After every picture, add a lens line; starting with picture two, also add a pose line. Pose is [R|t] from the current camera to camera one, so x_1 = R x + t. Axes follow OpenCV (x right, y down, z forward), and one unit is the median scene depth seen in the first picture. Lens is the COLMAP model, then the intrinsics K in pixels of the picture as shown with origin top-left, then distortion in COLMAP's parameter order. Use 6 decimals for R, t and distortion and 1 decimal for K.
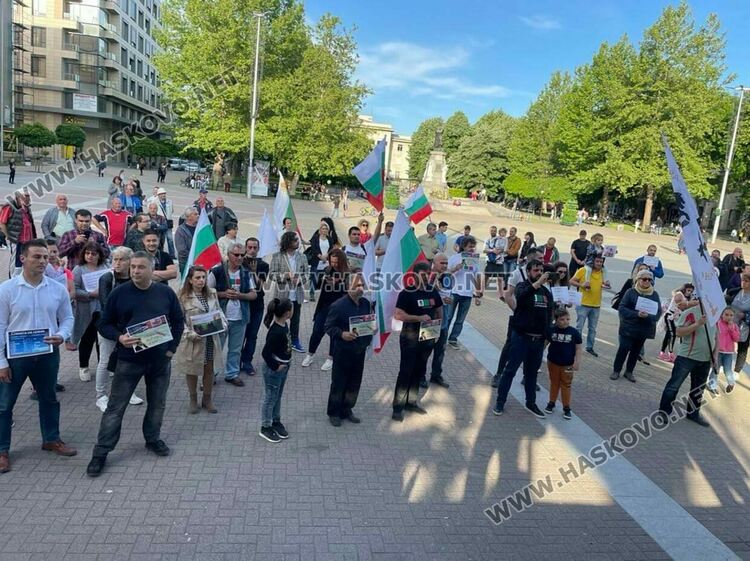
lens RADIAL K [[566.6, 0, 375.0], [0, 566.6, 280.5], [0, 0, 1]] dist [0.090541, -0.116651]
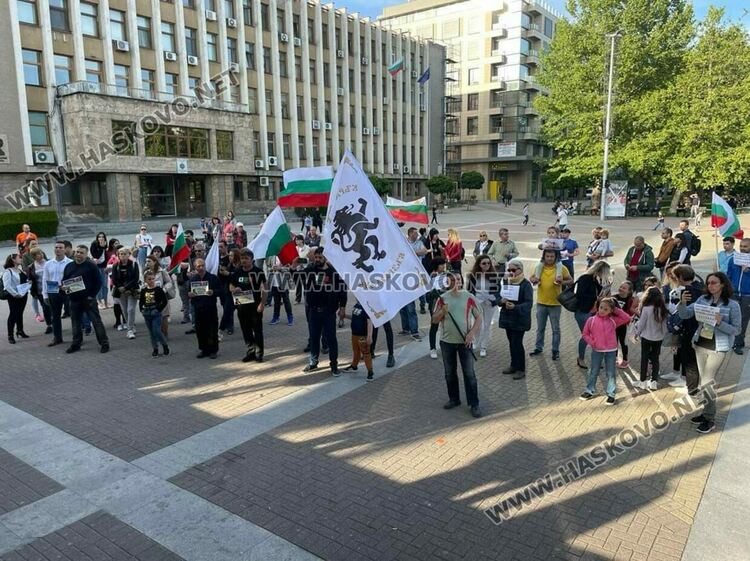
lens RADIAL K [[566.6, 0, 375.0], [0, 566.6, 280.5], [0, 0, 1]] dist [0.090541, -0.116651]
pose [[0.707457, 0.000814, -0.706756, 0.122404], [-0.039915, 0.998449, -0.038804, 0.007995], [0.705628, 0.055662, 0.706392, 0.021978]]
